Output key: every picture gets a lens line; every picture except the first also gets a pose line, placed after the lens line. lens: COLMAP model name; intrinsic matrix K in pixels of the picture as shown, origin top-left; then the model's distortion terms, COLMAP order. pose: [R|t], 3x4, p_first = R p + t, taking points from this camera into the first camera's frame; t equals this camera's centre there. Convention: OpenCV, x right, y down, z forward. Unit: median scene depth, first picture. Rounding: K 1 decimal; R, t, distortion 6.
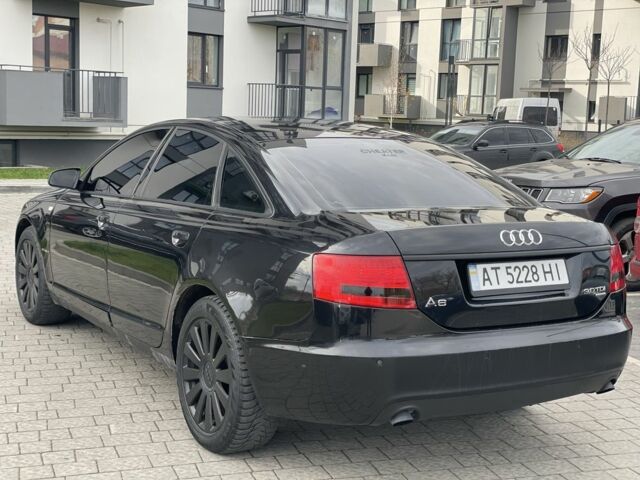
lens RADIAL K [[955.7, 0, 320.0], [0, 955.7, 240.0], [0, 0, 1]] dist [0.134375, -0.220470]
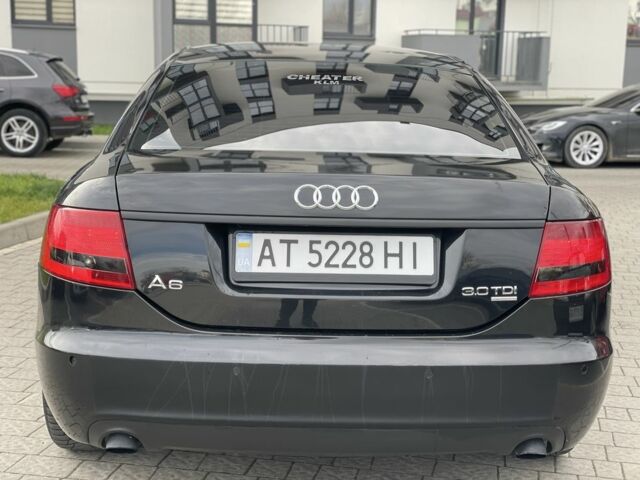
lens RADIAL K [[955.7, 0, 320.0], [0, 955.7, 240.0], [0, 0, 1]] dist [0.134375, -0.220470]
pose [[0.873810, 0.071275, -0.481015, 0.503351], [-0.056670, 0.997385, 0.044843, -0.002143], [0.482953, -0.011925, 0.875565, 0.423704]]
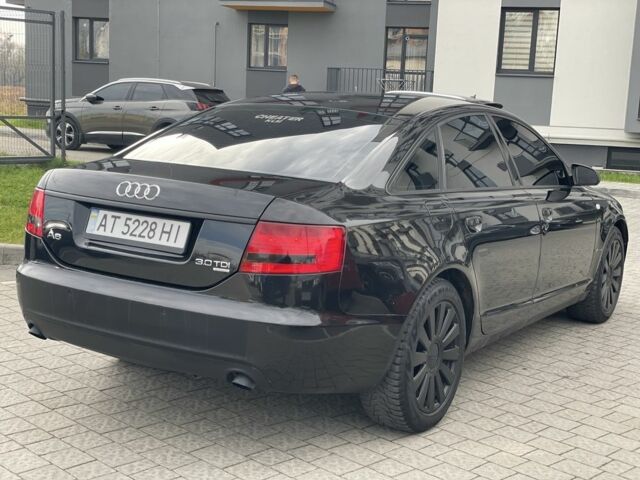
lens RADIAL K [[955.7, 0, 320.0], [0, 955.7, 240.0], [0, 0, 1]] dist [0.134375, -0.220470]
pose [[0.446701, 0.121509, -0.886394, 1.161215], [-0.147331, 0.987199, 0.061080, -0.040039], [0.882469, 0.103309, 0.458885, 0.704200]]
